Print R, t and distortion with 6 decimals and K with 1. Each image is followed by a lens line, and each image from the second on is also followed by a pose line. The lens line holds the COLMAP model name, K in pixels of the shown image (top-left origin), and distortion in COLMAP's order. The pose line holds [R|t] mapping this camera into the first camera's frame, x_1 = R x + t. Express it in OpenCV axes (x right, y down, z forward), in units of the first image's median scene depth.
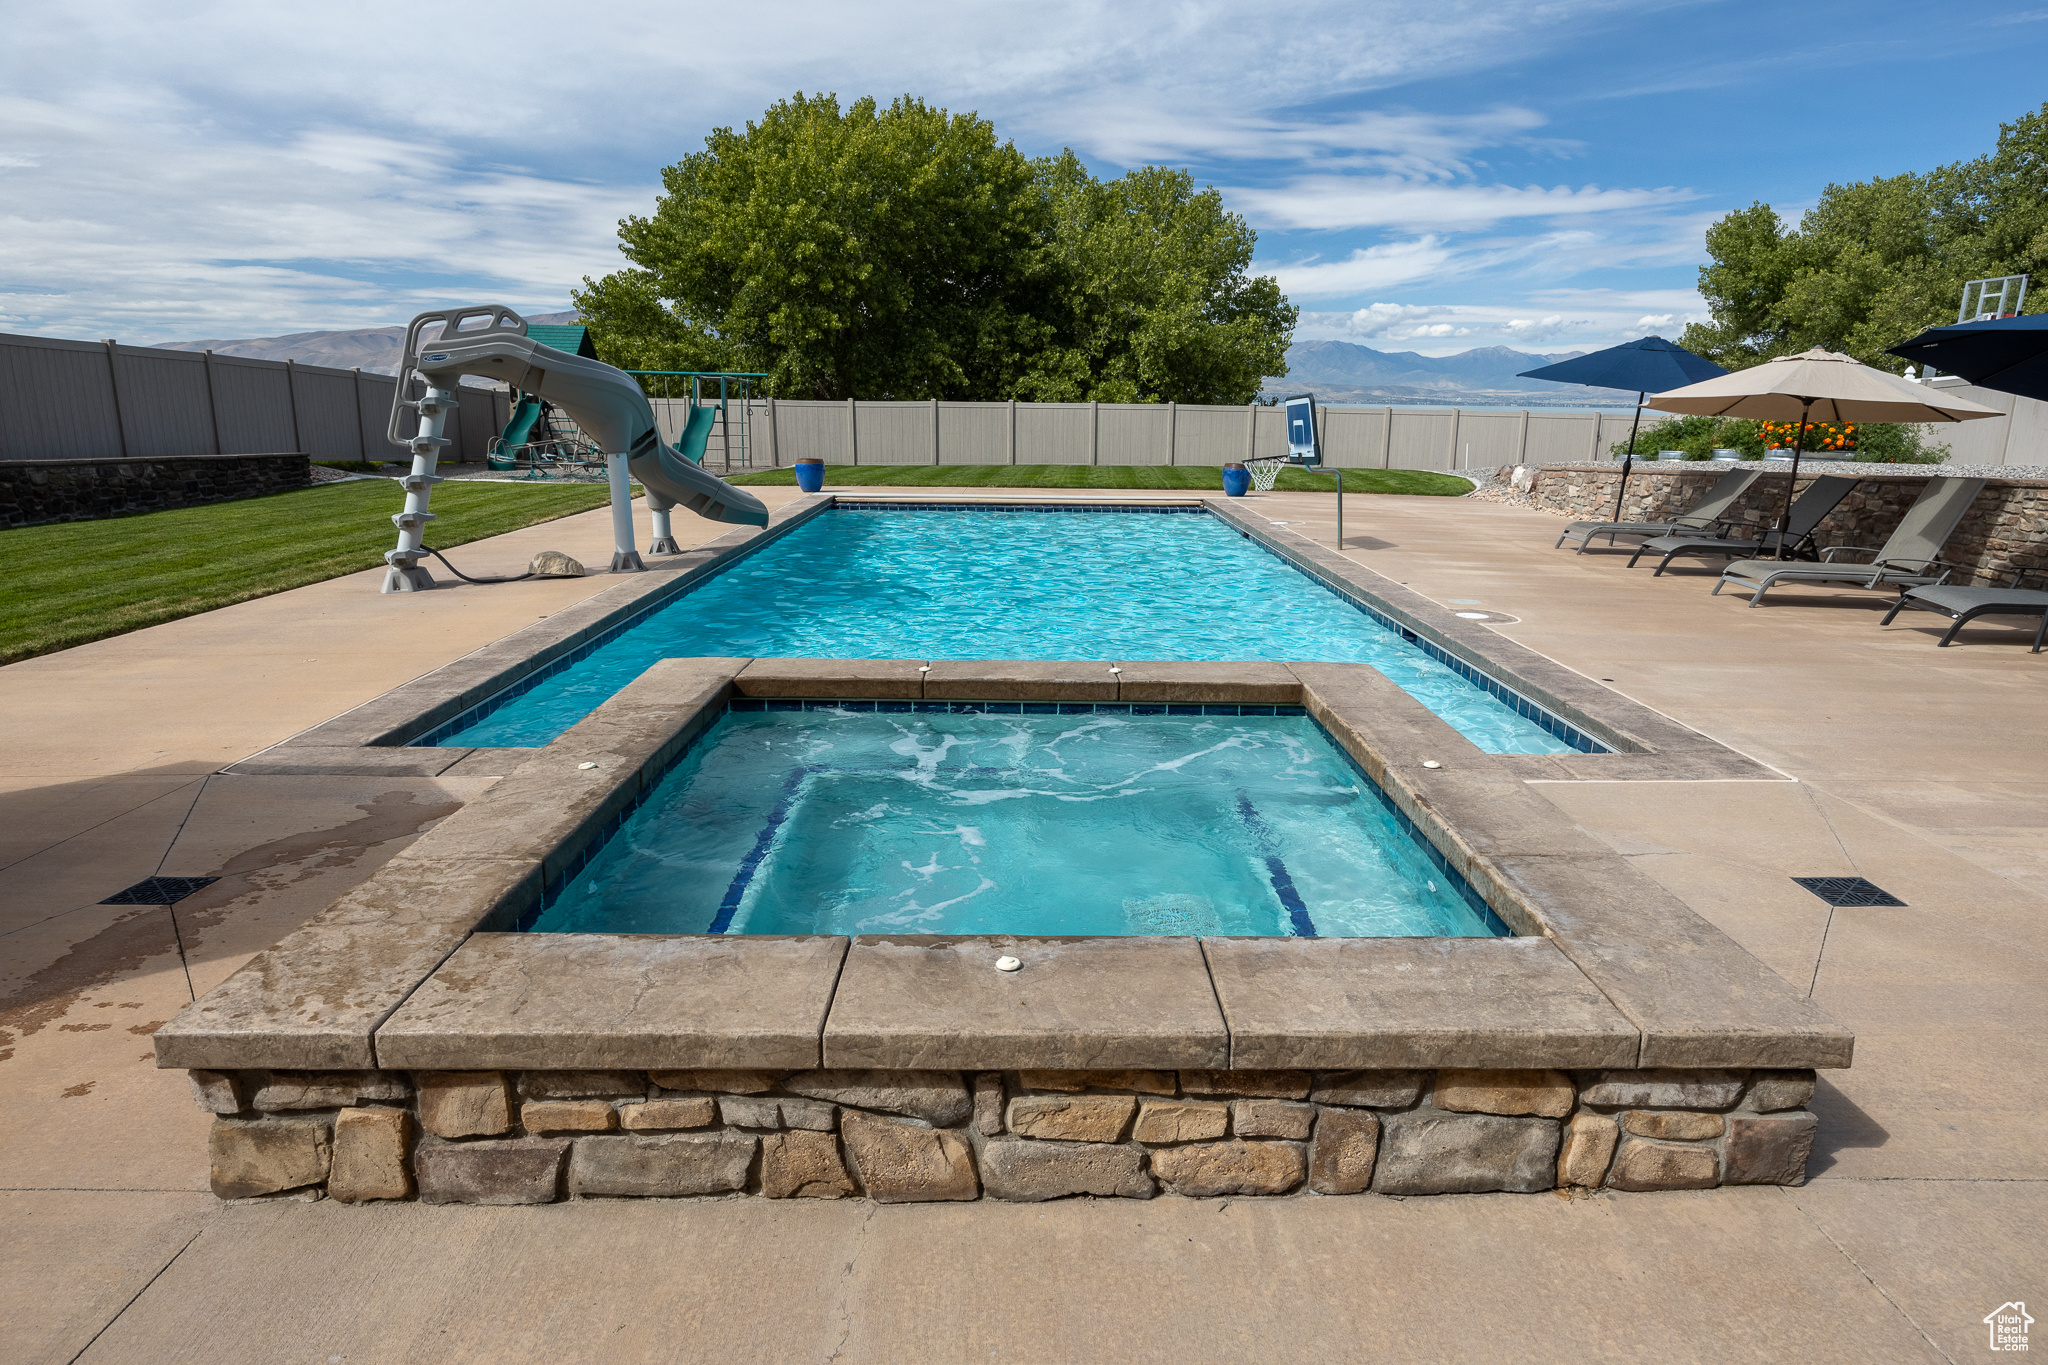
lens RADIAL K [[1173.9, 0, 1039.5], [0, 1173.9, 686.8], [0, 0, 1]] dist [-0.006676, -0.001353]
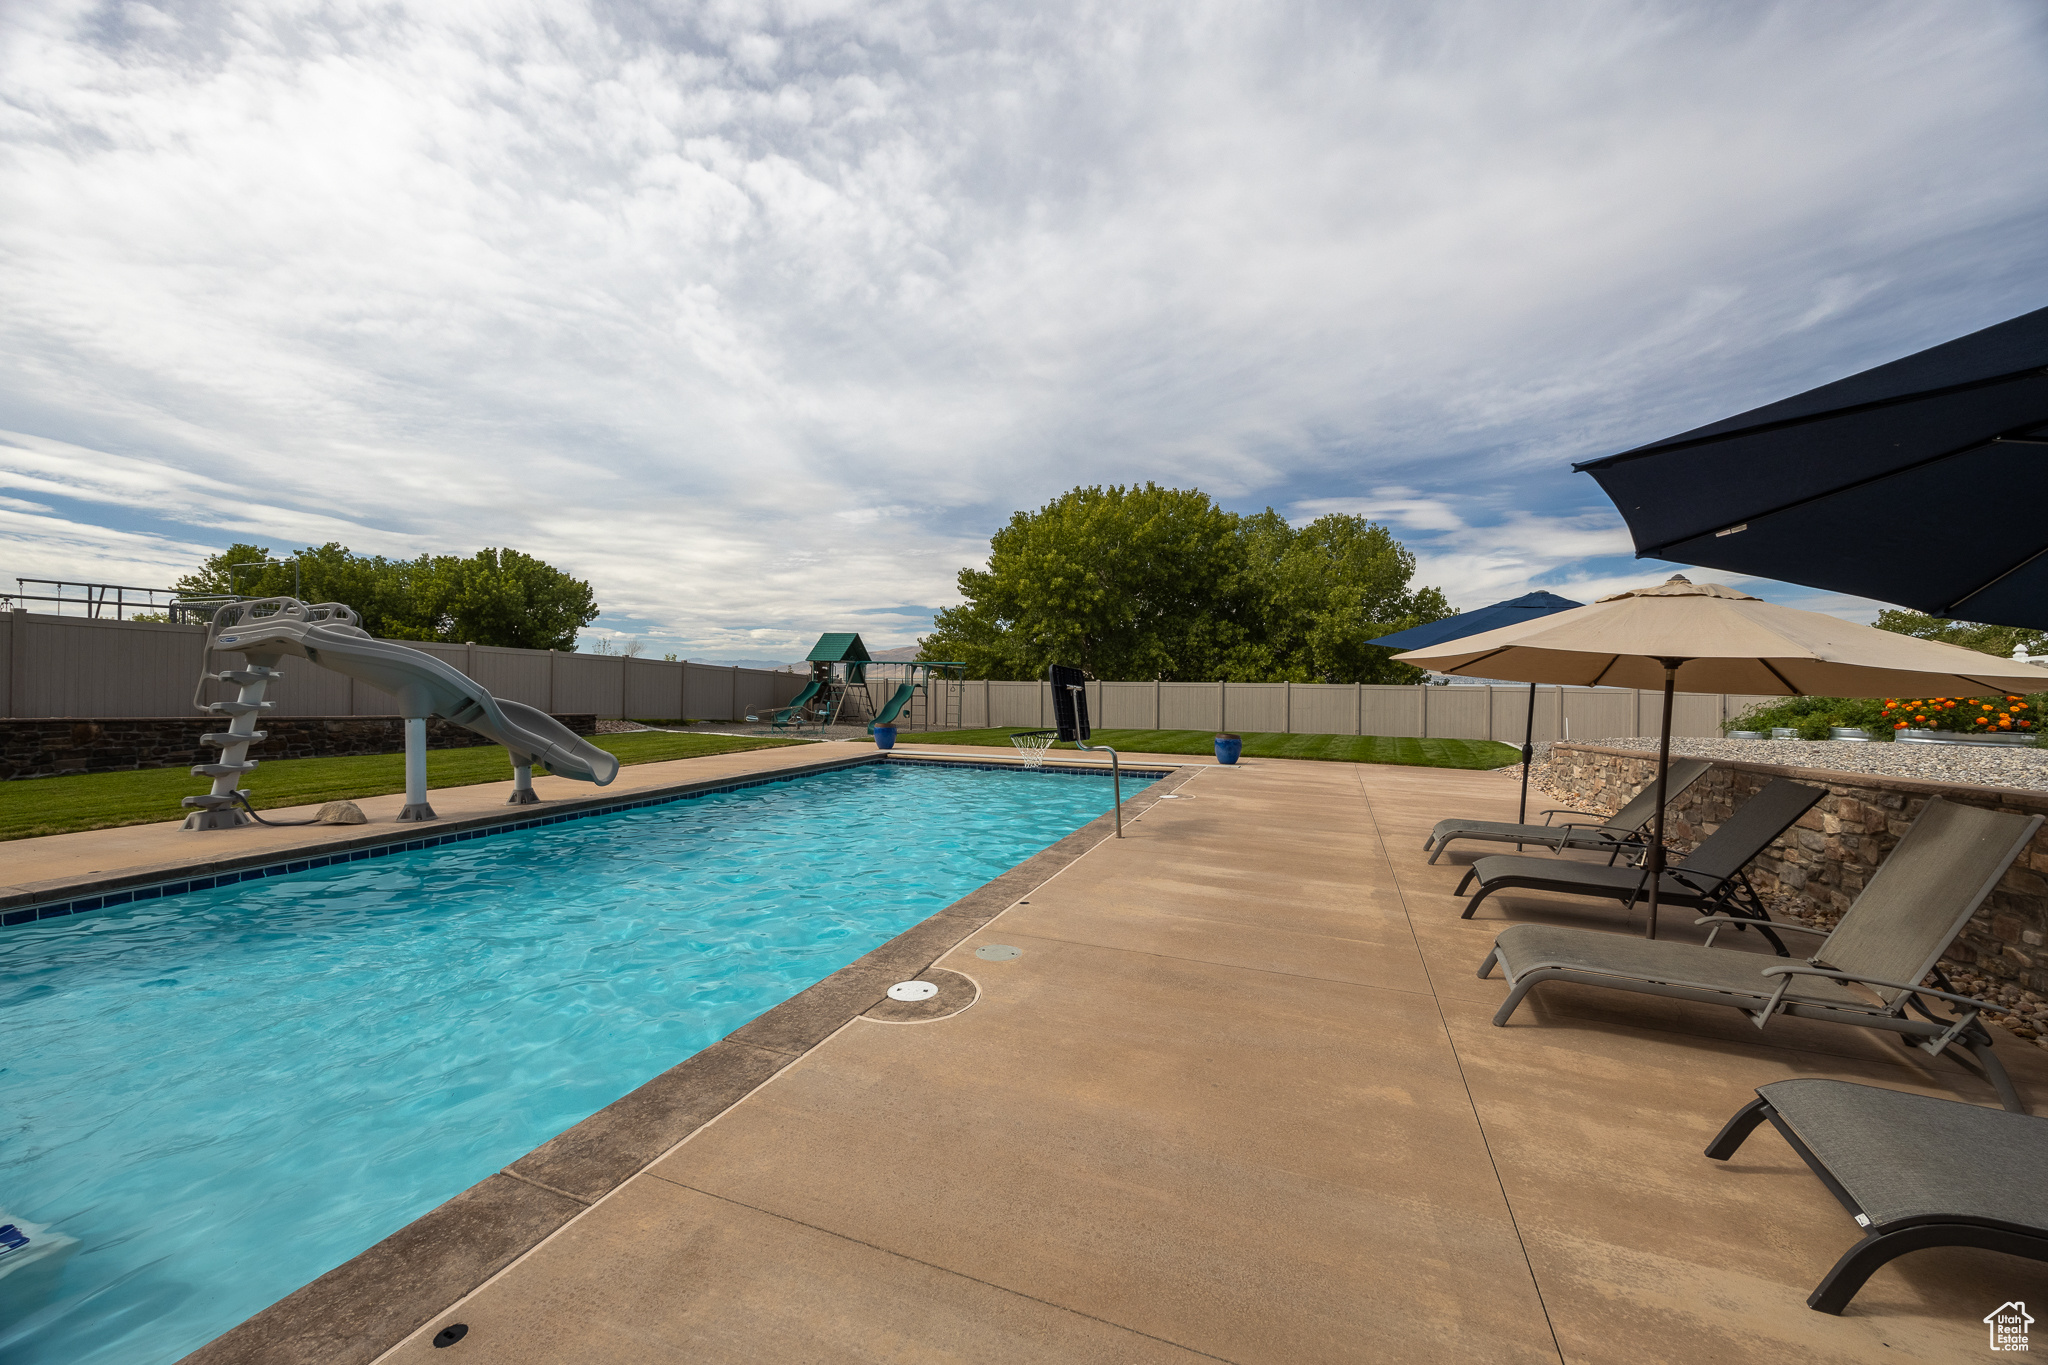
lens RADIAL K [[776.7, 0, 1036.6], [0, 776.7, 693.2], [0, 0, 1]] dist [-0.003659, 0.000652]
pose [[0.930893, 0.001825, -0.365288, 0.245724], [-0.084148, 0.974165, -0.209574, -0.056810], [0.355468, 0.225829, 0.906997, 0.255555]]
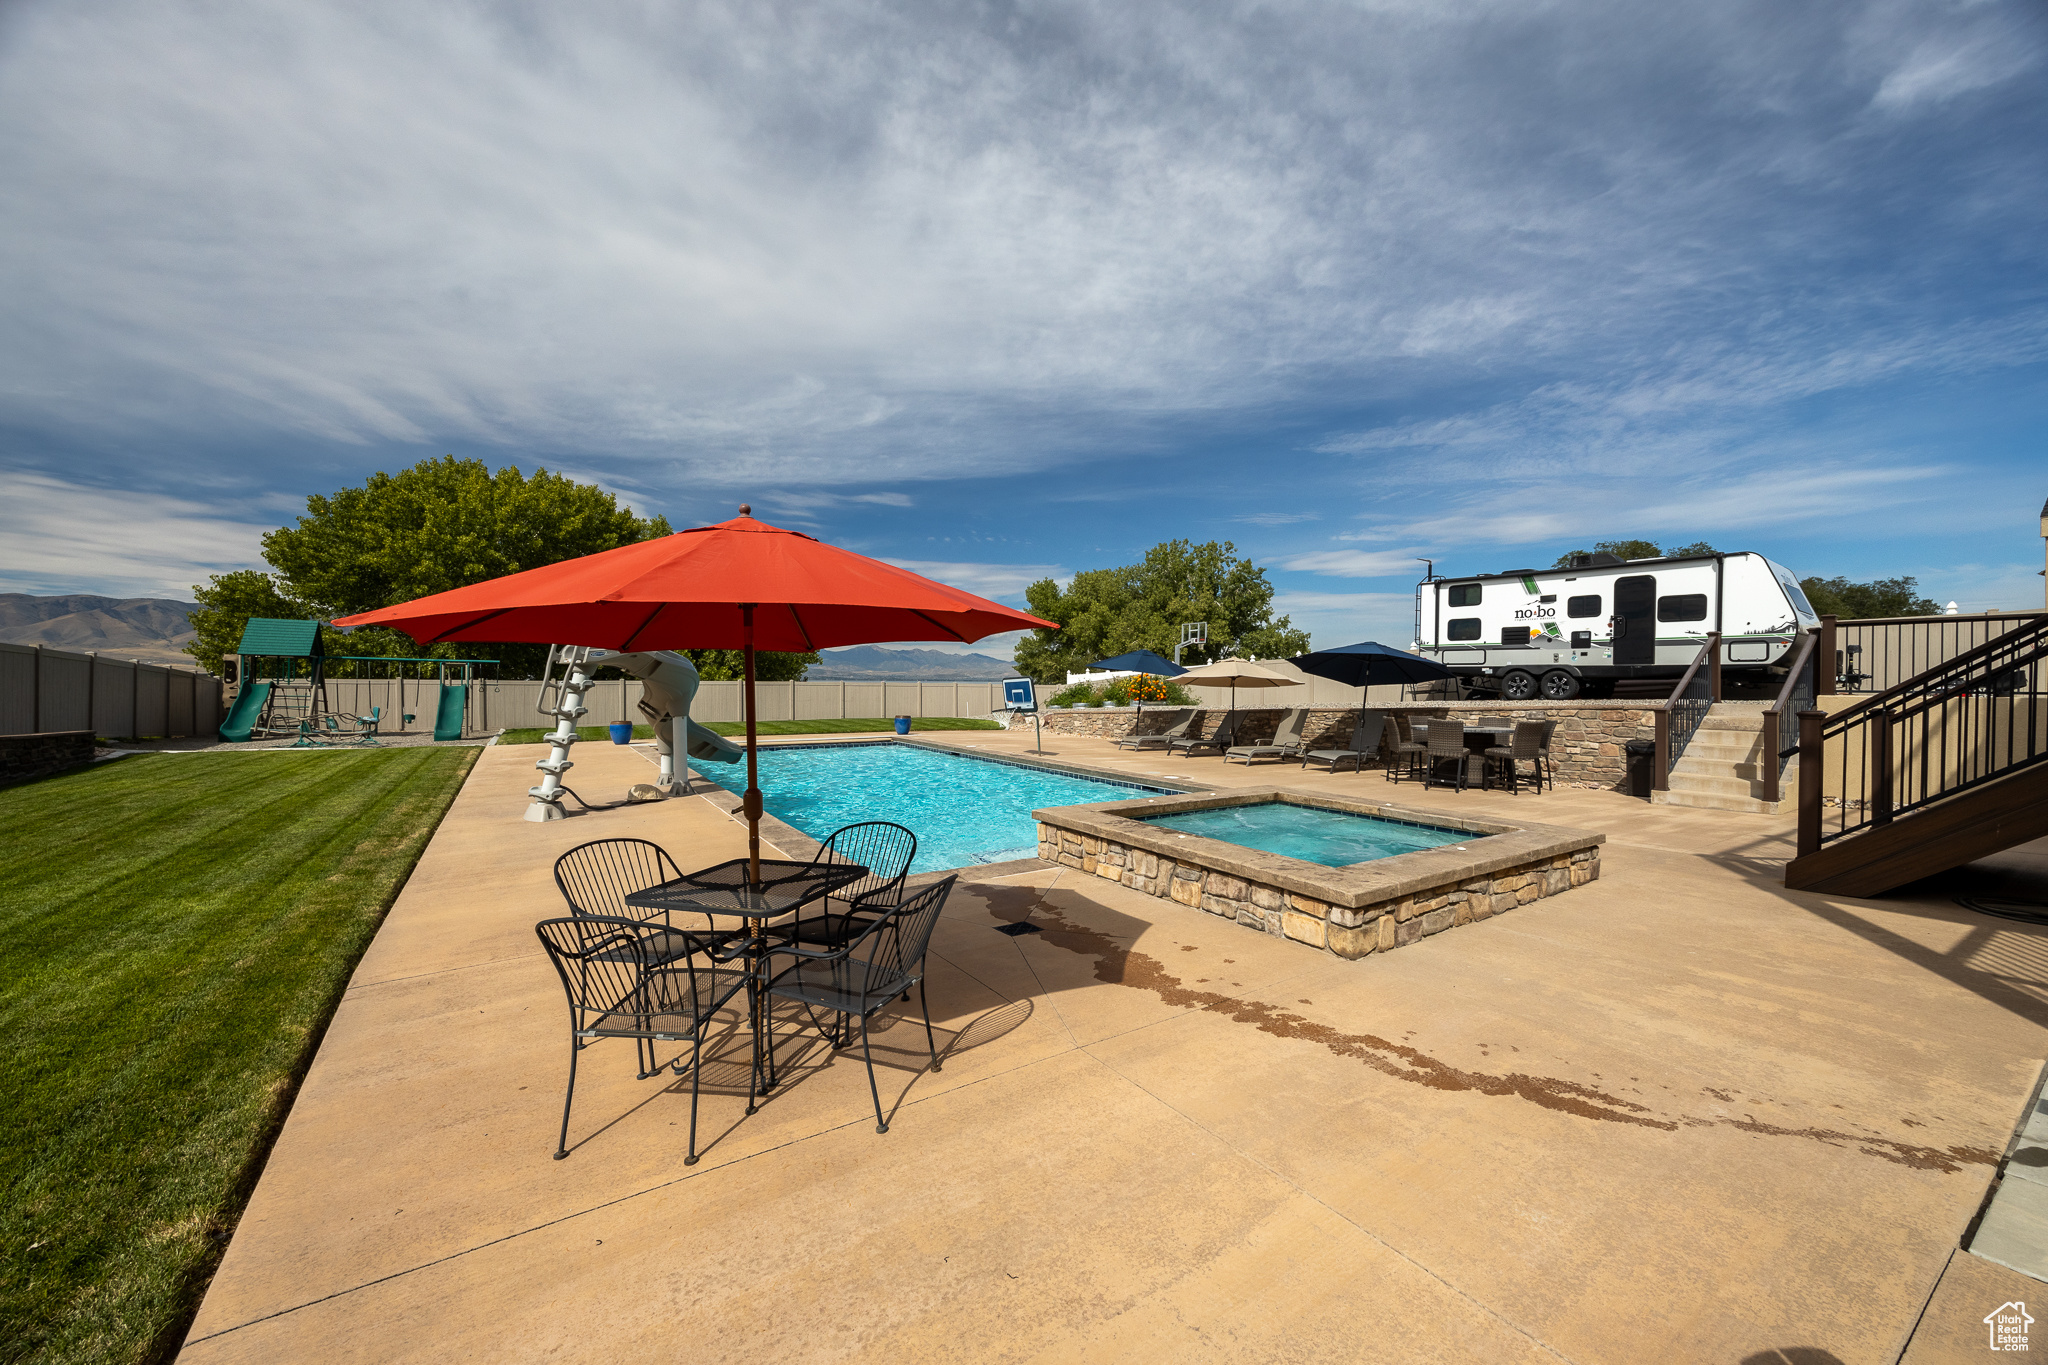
lens RADIAL K [[776.7, 0, 1035.2], [0, 776.7, 687.4], [0, 0, 1]] dist [-0.003659, 0.000652]
pose [[0.843306, -0.010570, 0.537329, -0.252681], [0.131070, 0.973663, -0.186553, 0.004849], [-0.521205, 0.227749, 0.822481, -0.031237]]
